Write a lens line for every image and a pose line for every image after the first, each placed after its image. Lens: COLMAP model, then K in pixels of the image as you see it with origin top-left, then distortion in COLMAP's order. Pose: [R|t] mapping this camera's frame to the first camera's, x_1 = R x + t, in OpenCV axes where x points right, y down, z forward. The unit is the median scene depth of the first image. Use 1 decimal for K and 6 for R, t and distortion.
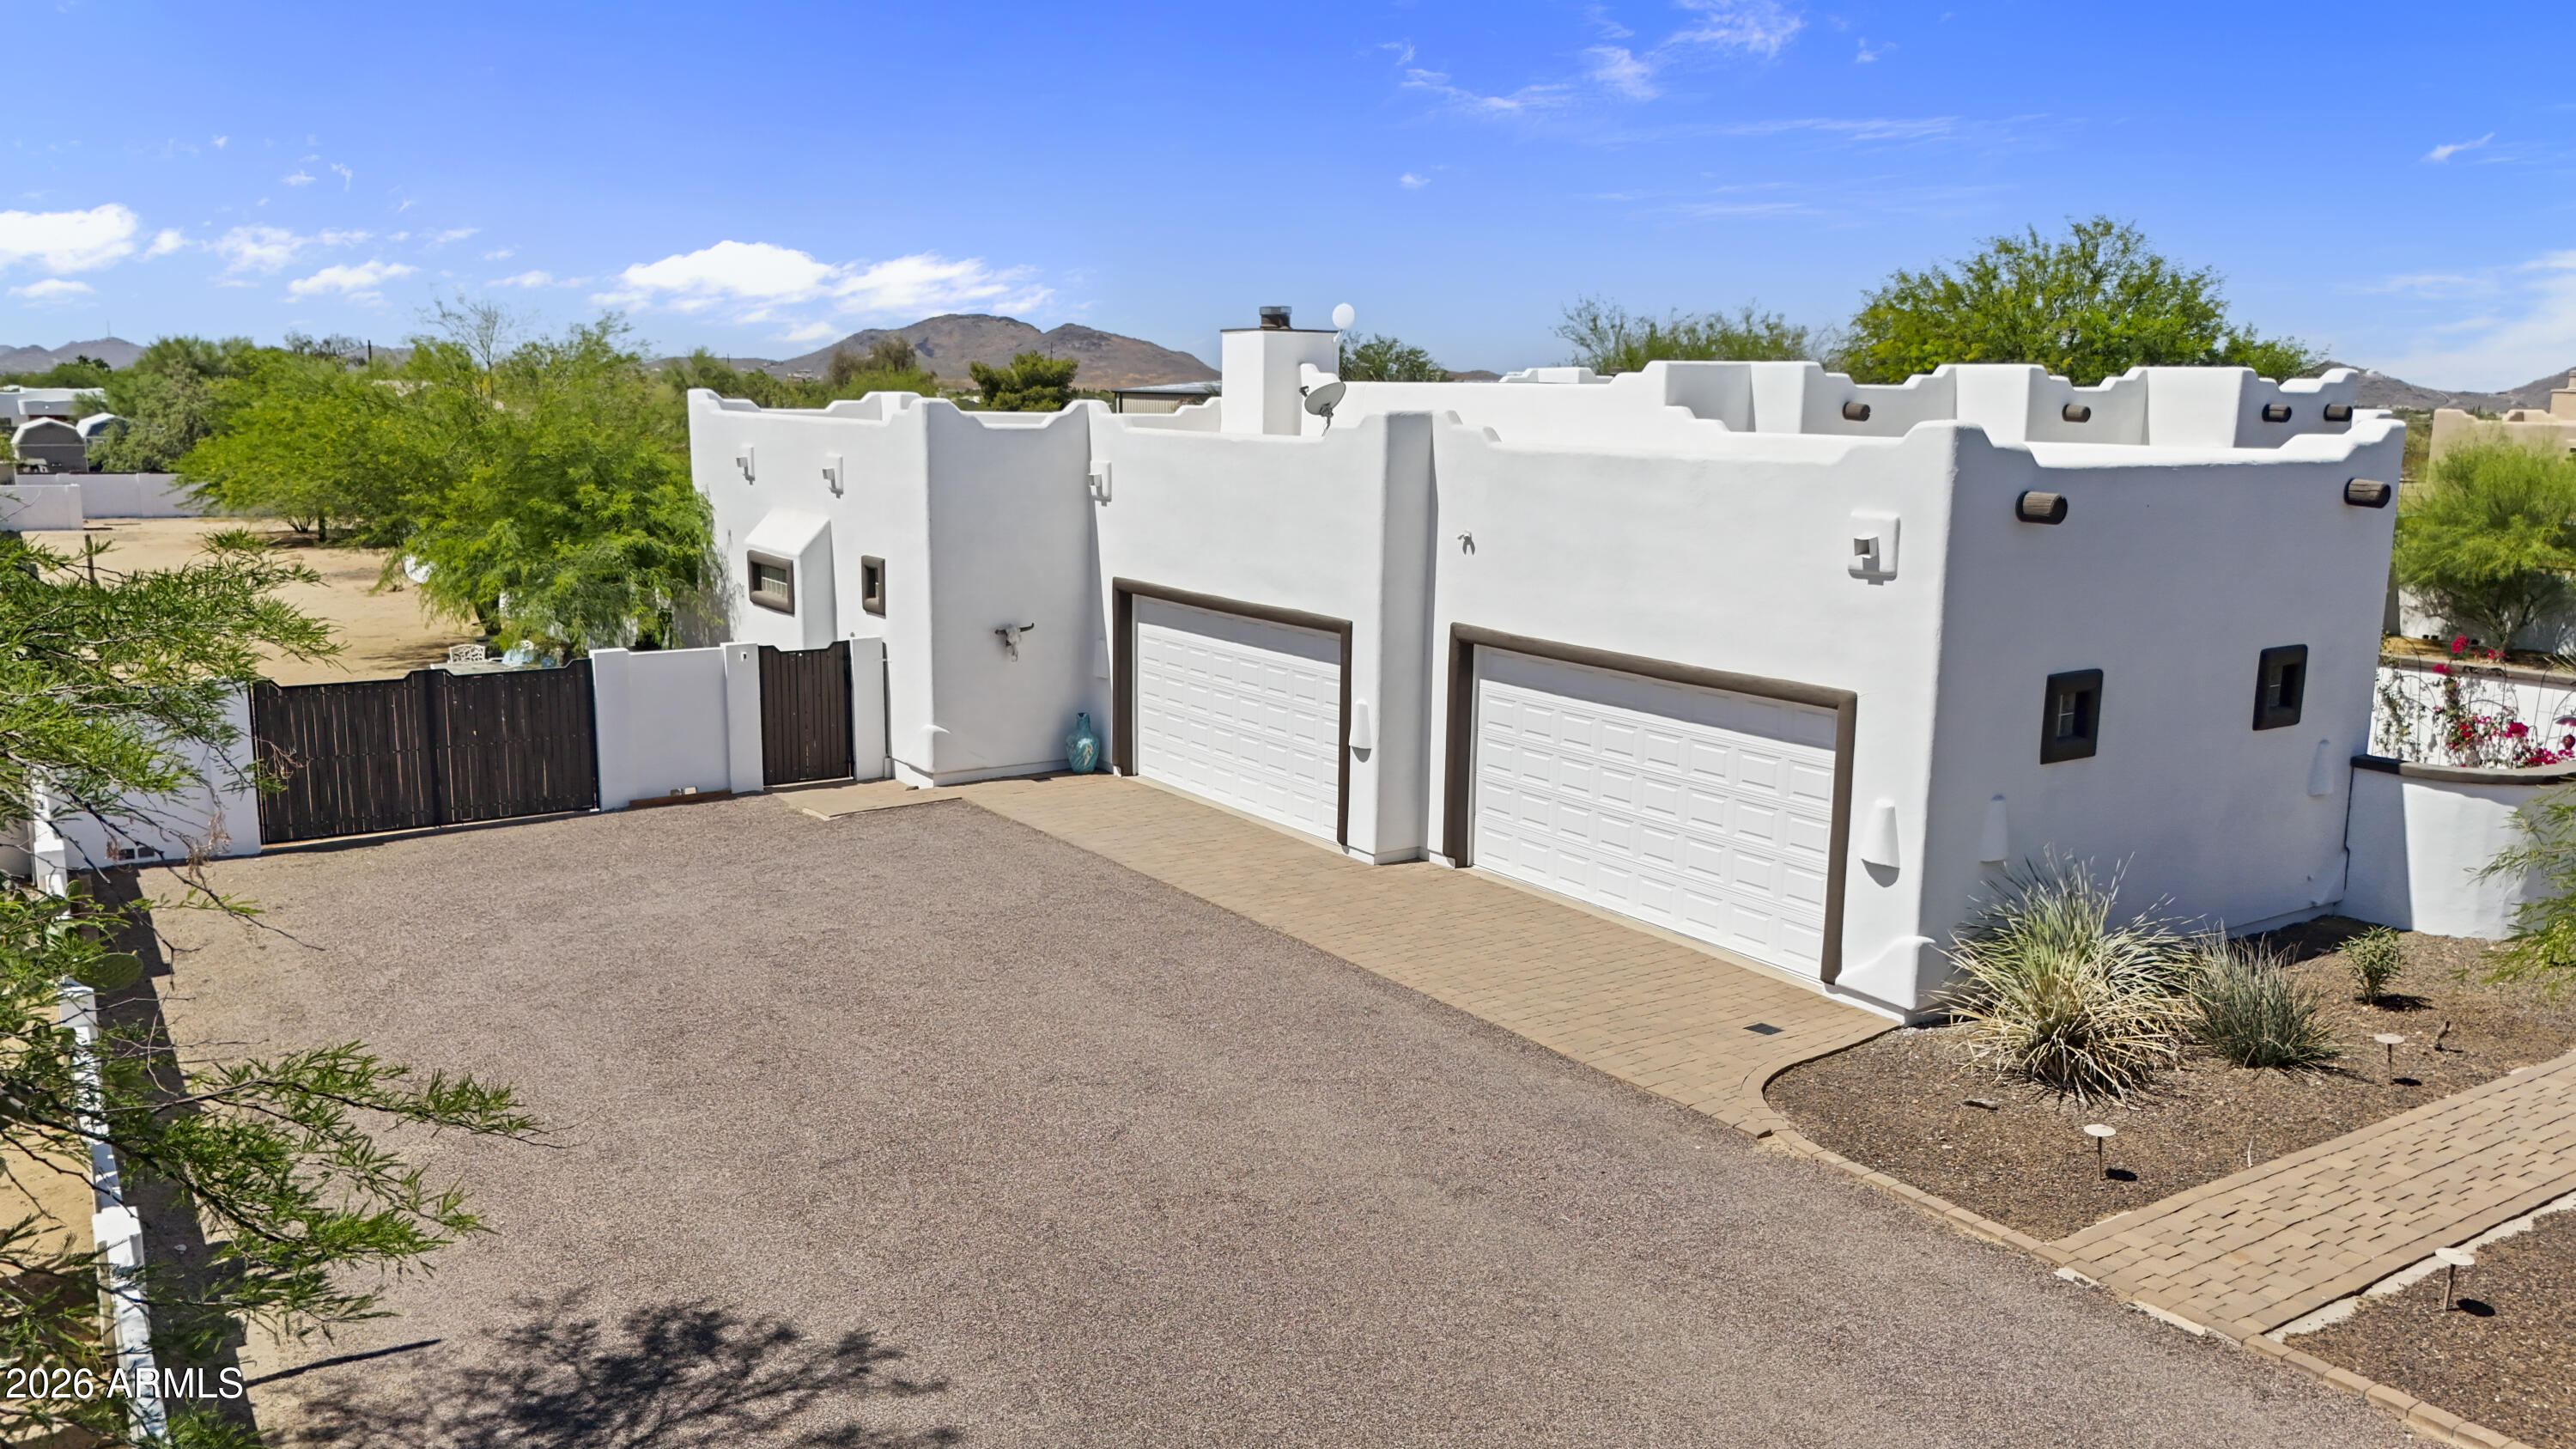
lens RADIAL K [[1905.8, 0, 1269.0], [0, 1905.8, 738.5], [0, 0, 1]] dist [0.000006, -0.001496]
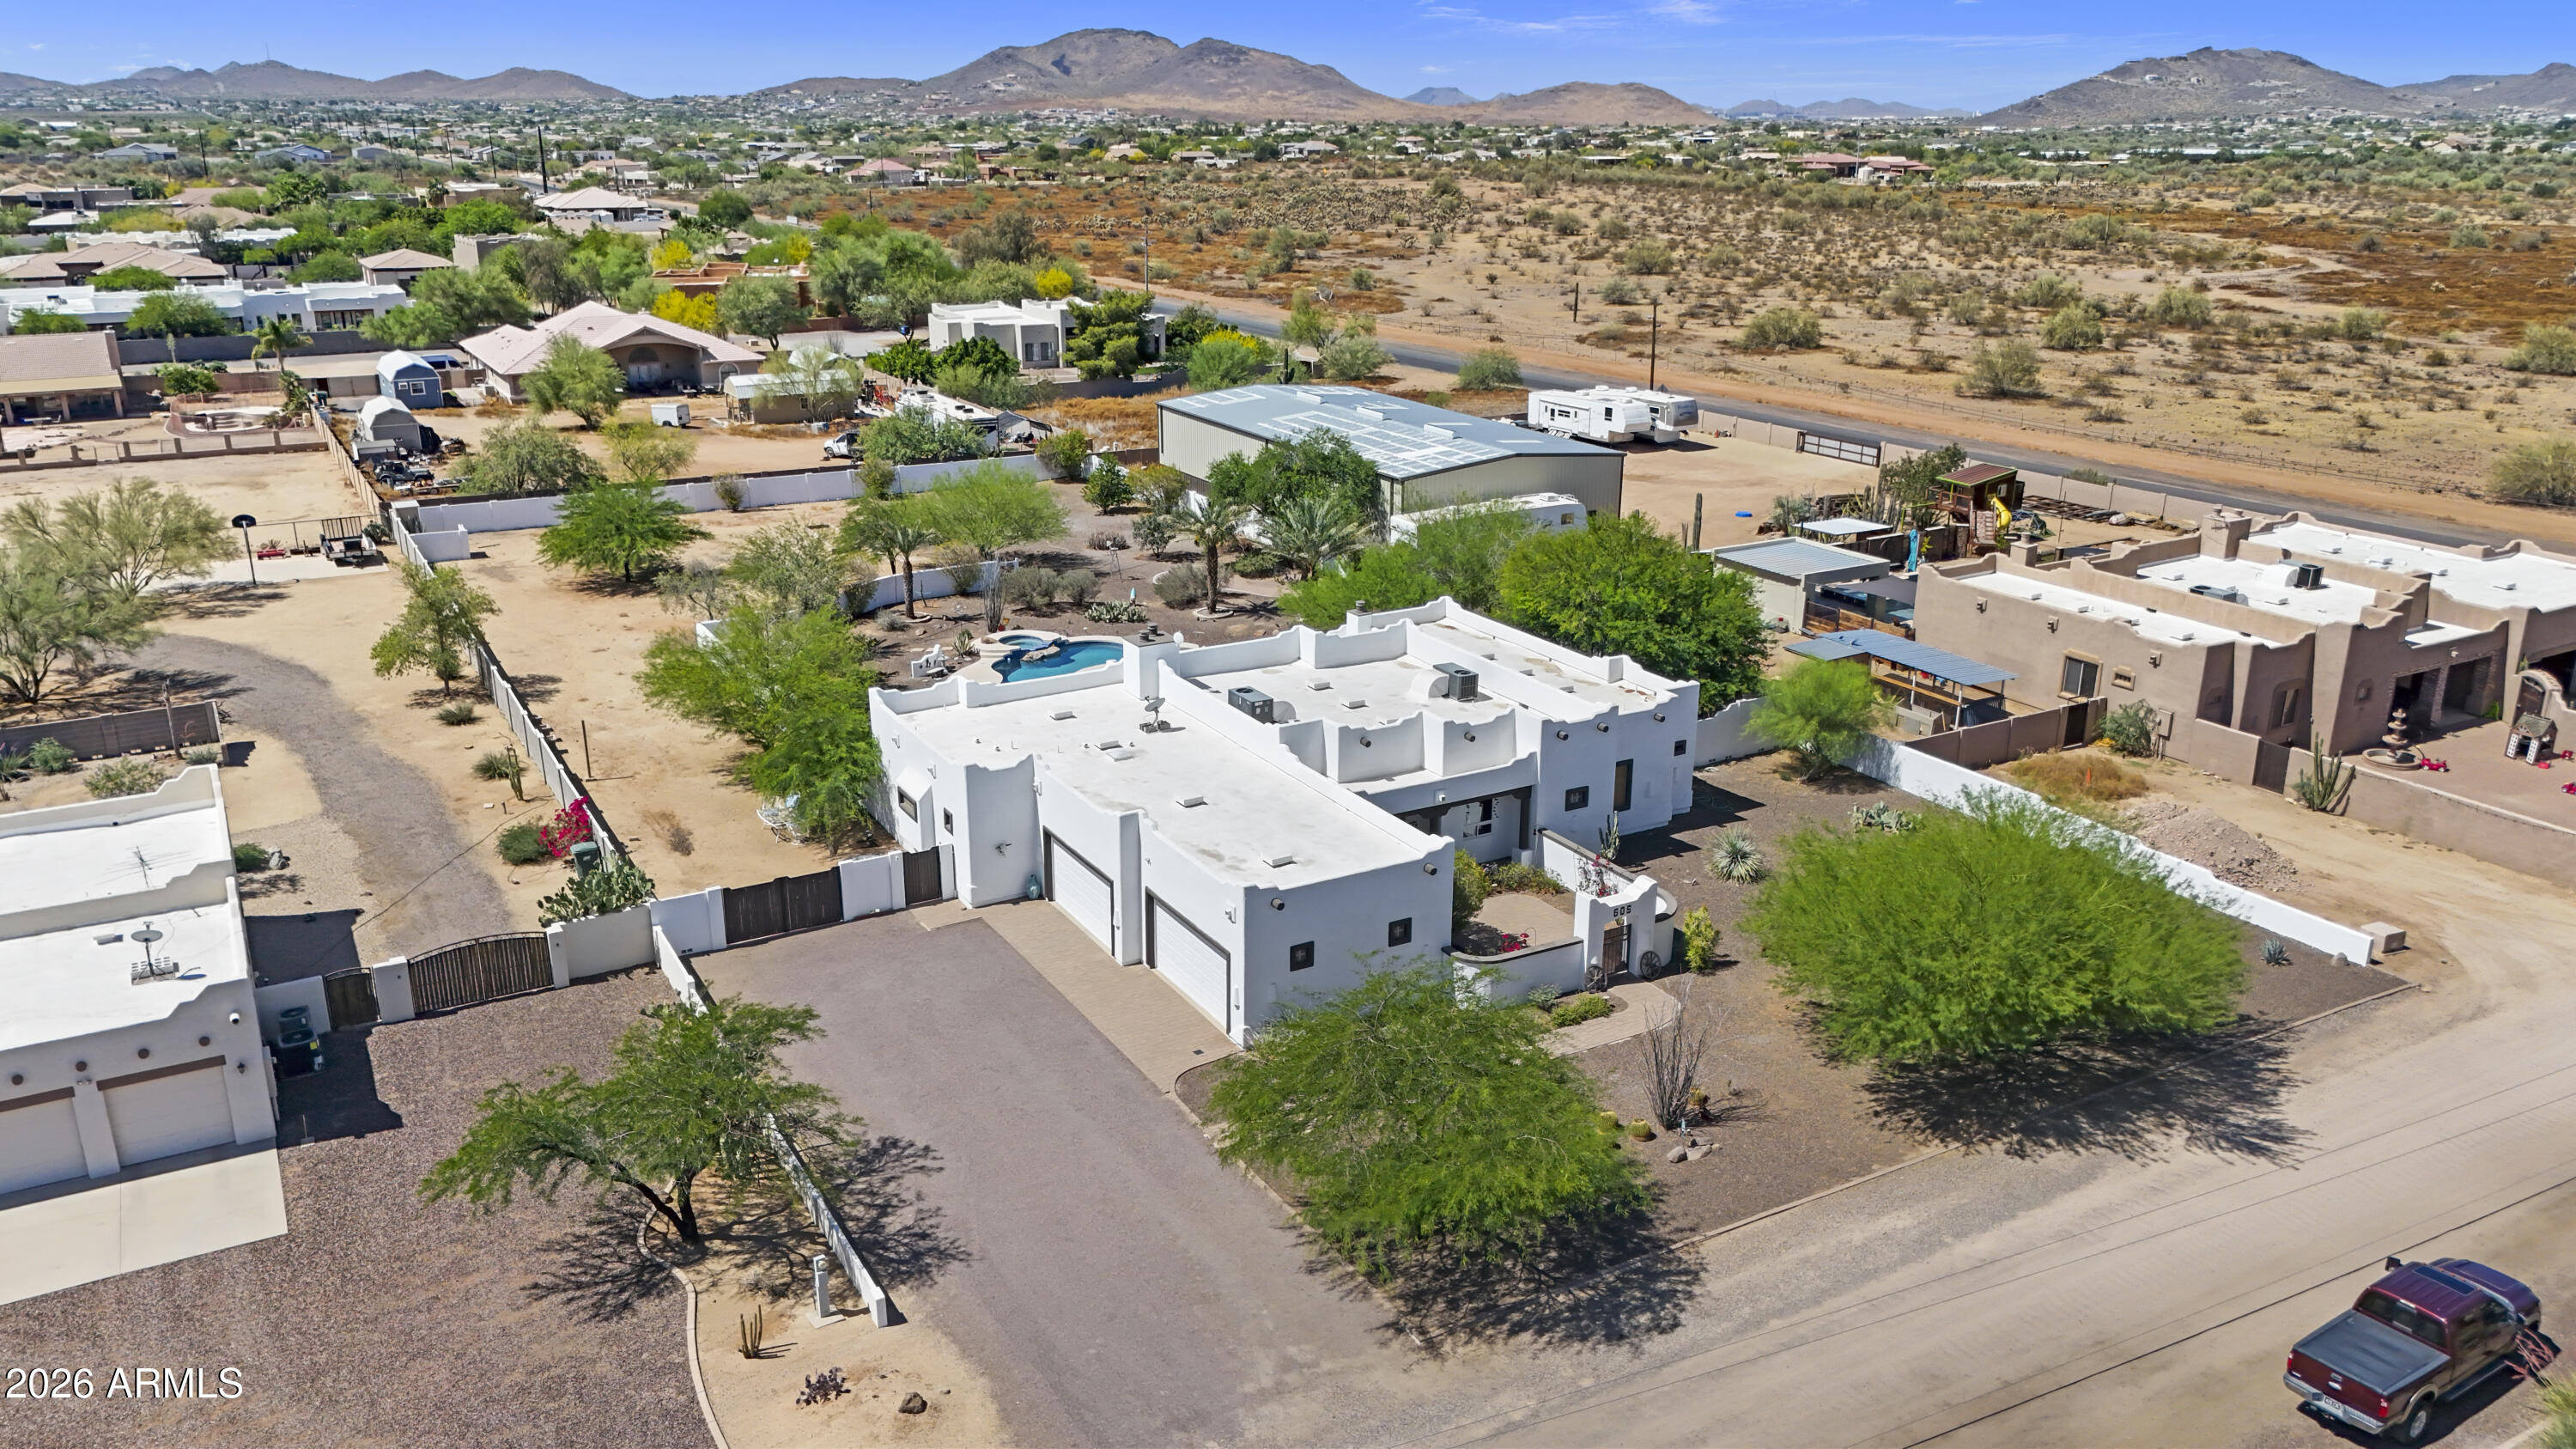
lens RADIAL K [[1817.5, 0, 1281.4], [0, 1817.5, 715.6], [0, 0, 1]] dist [0.088570, -0.105330]
pose [[0.998384, 0.013583, -0.055178, 0.434230], [-0.006365, 0.991633, 0.128929, -0.646938], [0.056468, -0.128370, 0.990117, -1.602500]]
